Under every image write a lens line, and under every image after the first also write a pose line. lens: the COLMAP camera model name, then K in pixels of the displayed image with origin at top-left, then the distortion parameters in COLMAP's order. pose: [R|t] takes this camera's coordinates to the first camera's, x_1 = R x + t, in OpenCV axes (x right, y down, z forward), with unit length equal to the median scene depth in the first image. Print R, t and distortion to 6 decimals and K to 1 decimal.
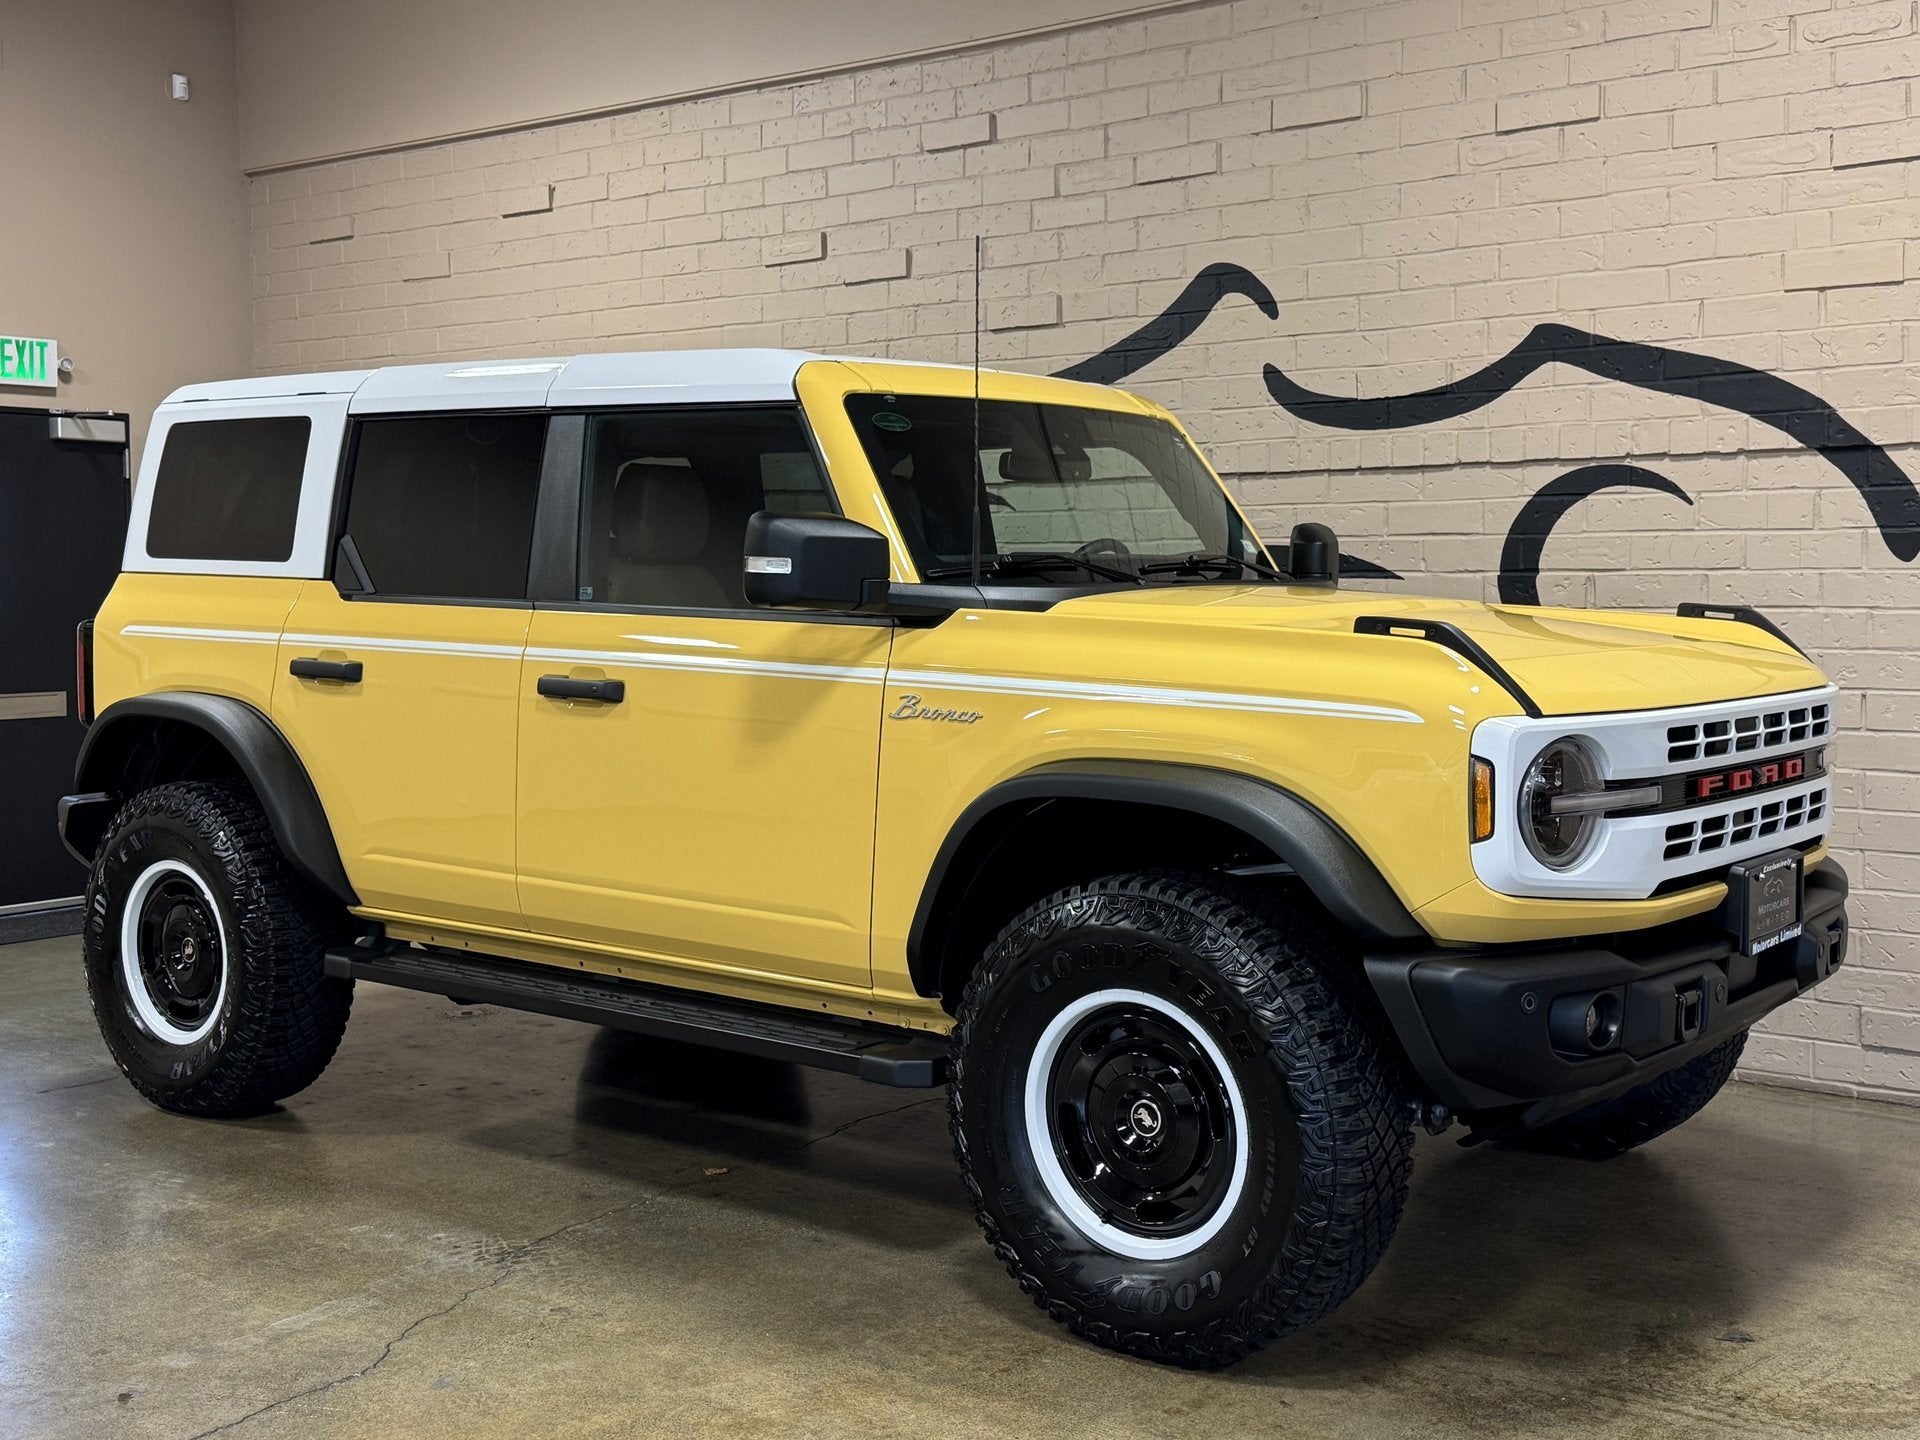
lens RADIAL K [[2195.7, 0, 994.3], [0, 2195.7, 676.3], [0, 0, 1]] dist [0.205442, -0.460058]
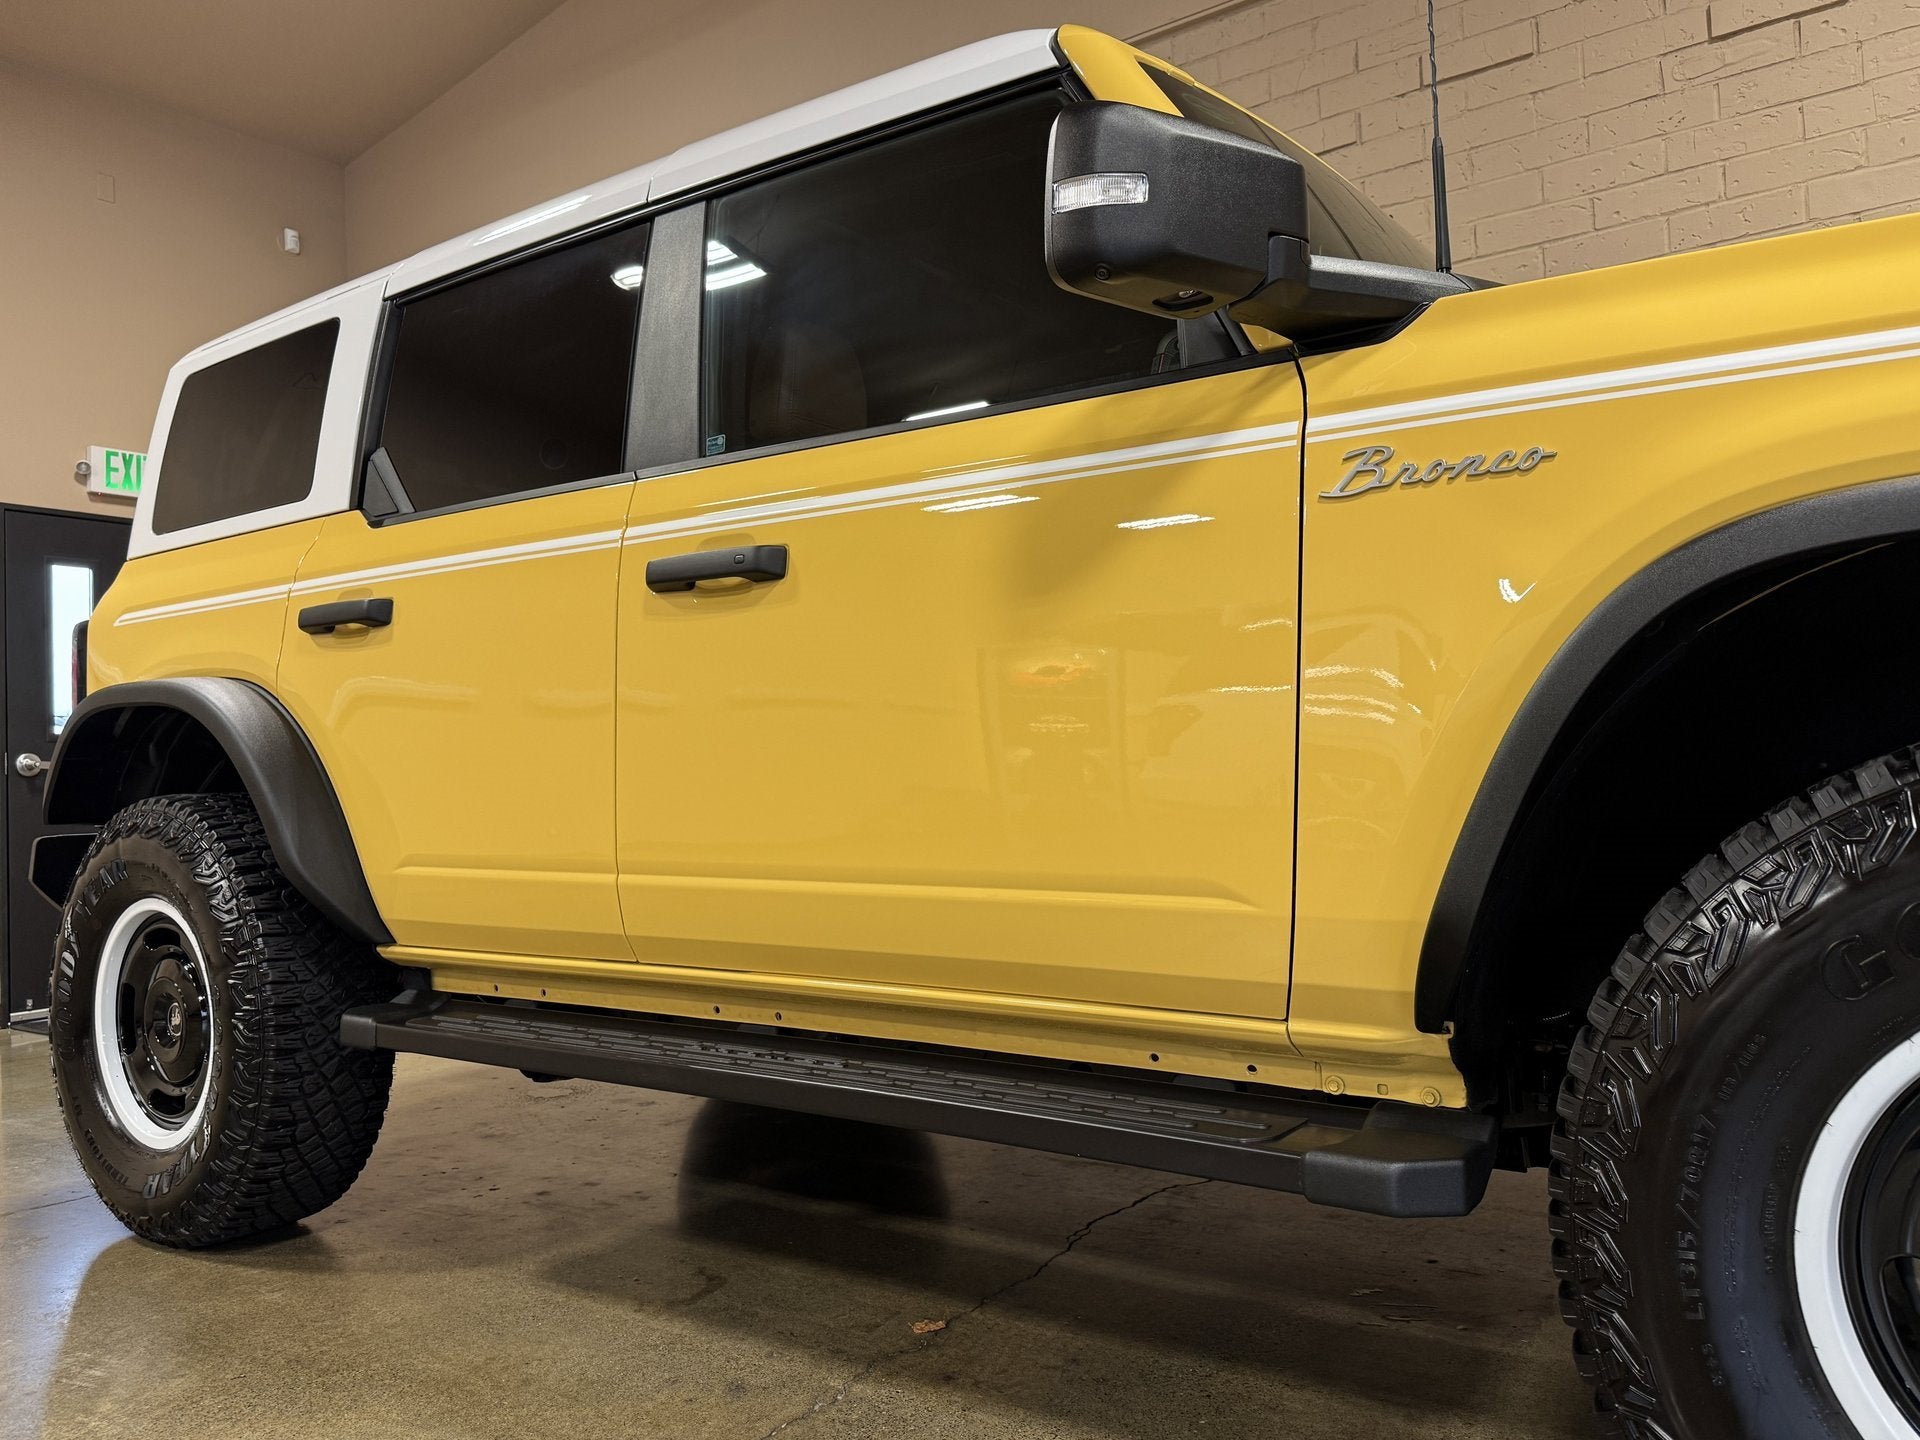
lens RADIAL K [[1441.6, 0, 960.0], [0, 1441.6, 720.0], [0, 0, 1]] dist [0.083448, -0.122186]
pose [[0.998981, -0.030906, 0.032890, -0.117000], [0.033750, 0.995394, -0.089733, 0.079111], [-0.029966, 0.090752, 0.995423, 0.523398]]
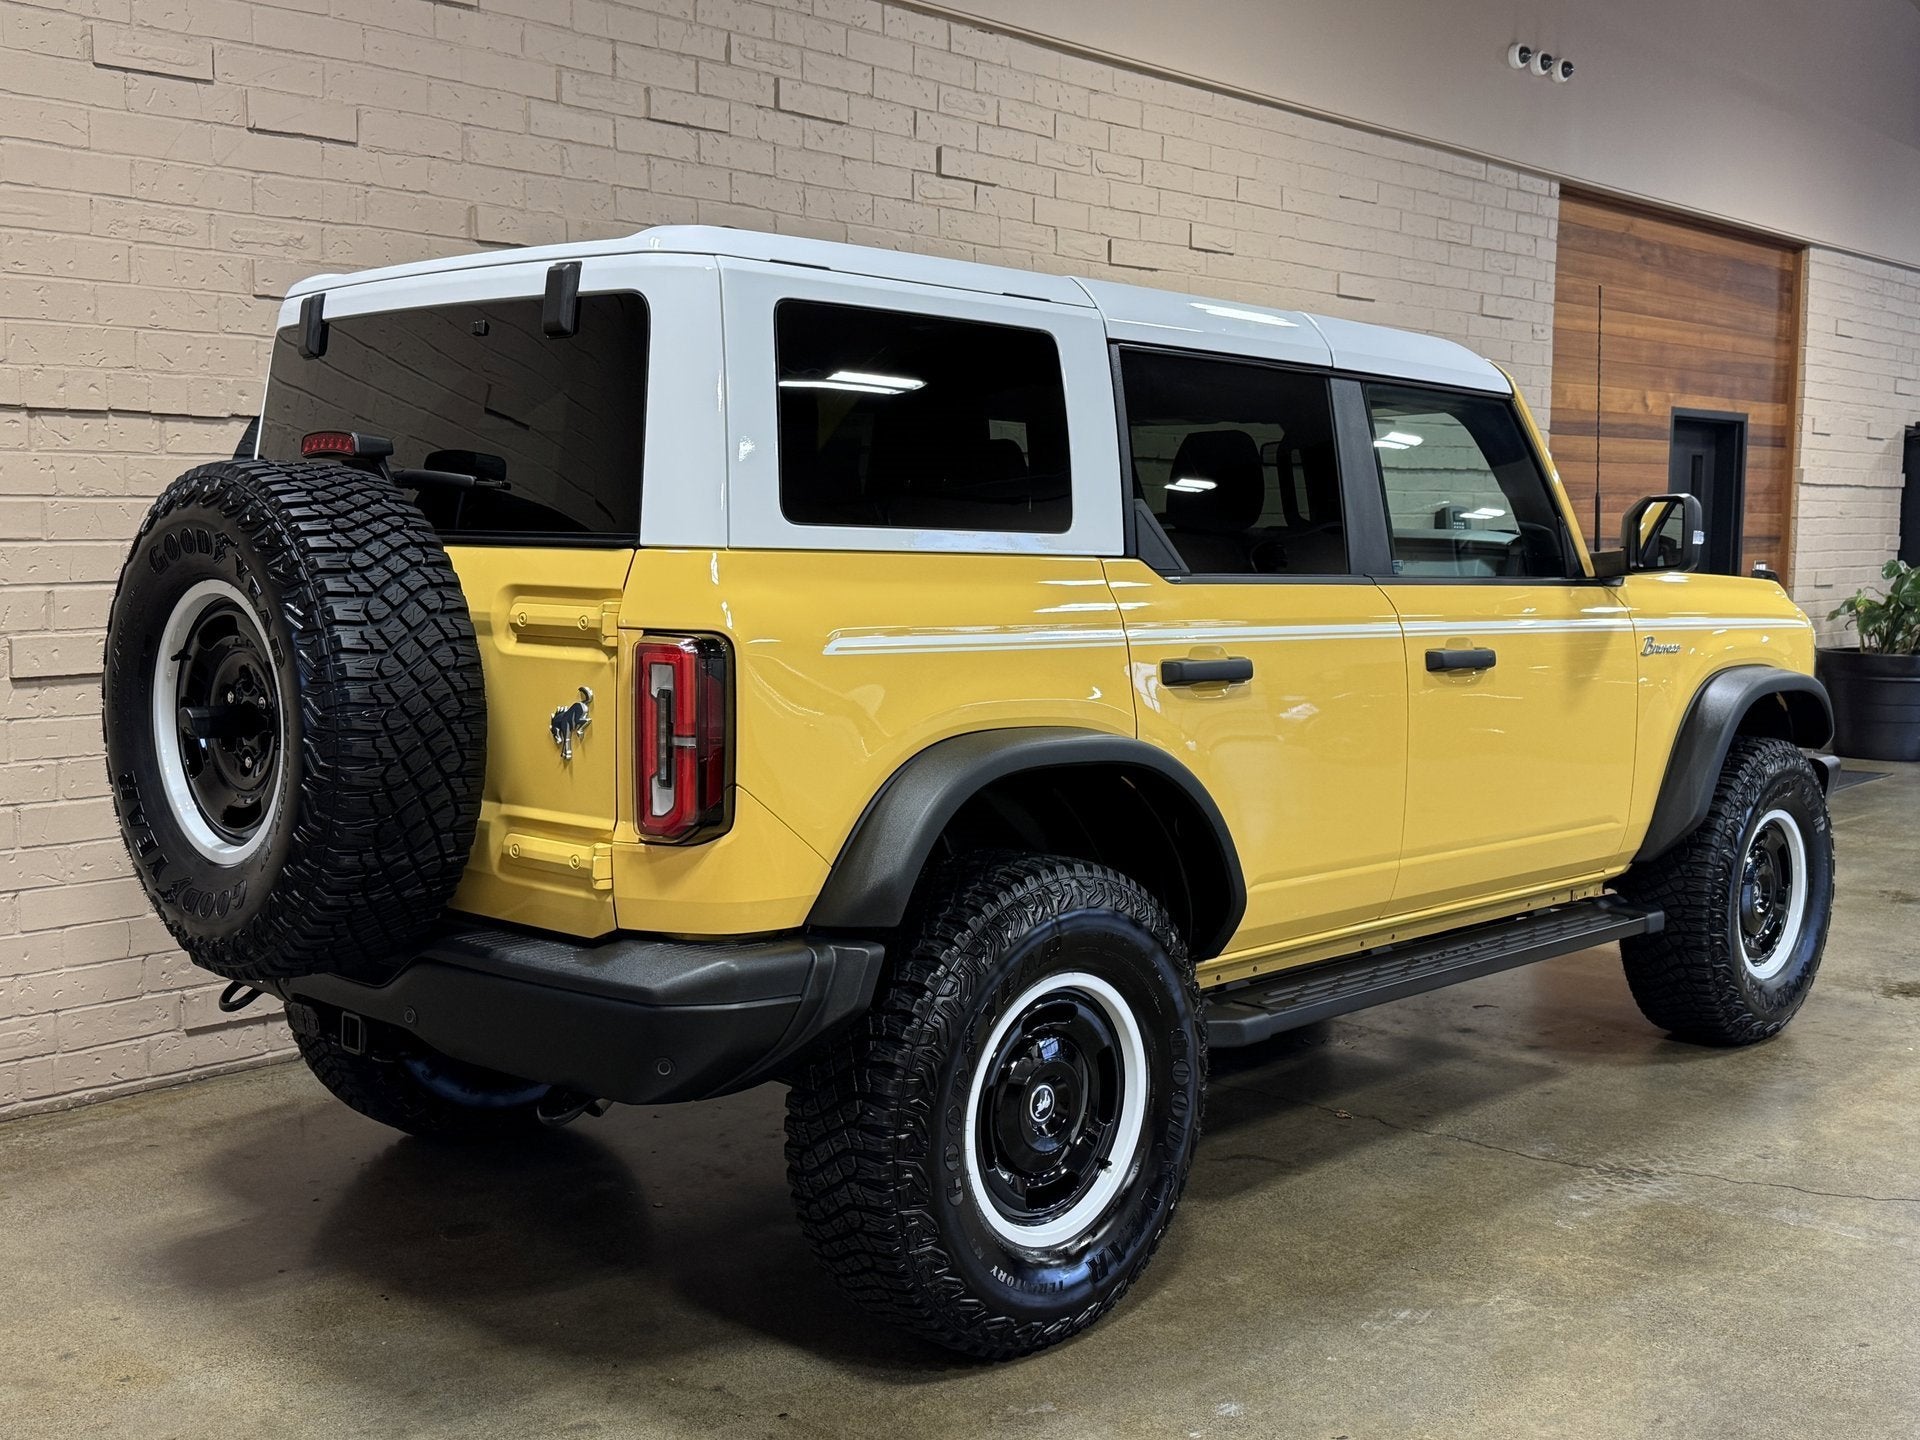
lens RADIAL K [[1976.0, 0, 1004.4], [0, 1976.0, 722.0], [0, 0, 1]] dist [0.192293, -0.410556]
pose [[0.100663, -0.092405, 0.990620, -0.998707], [0.041735, 0.995193, 0.088590, -0.050032], [-0.994045, 0.032426, 0.104036, 0.992749]]
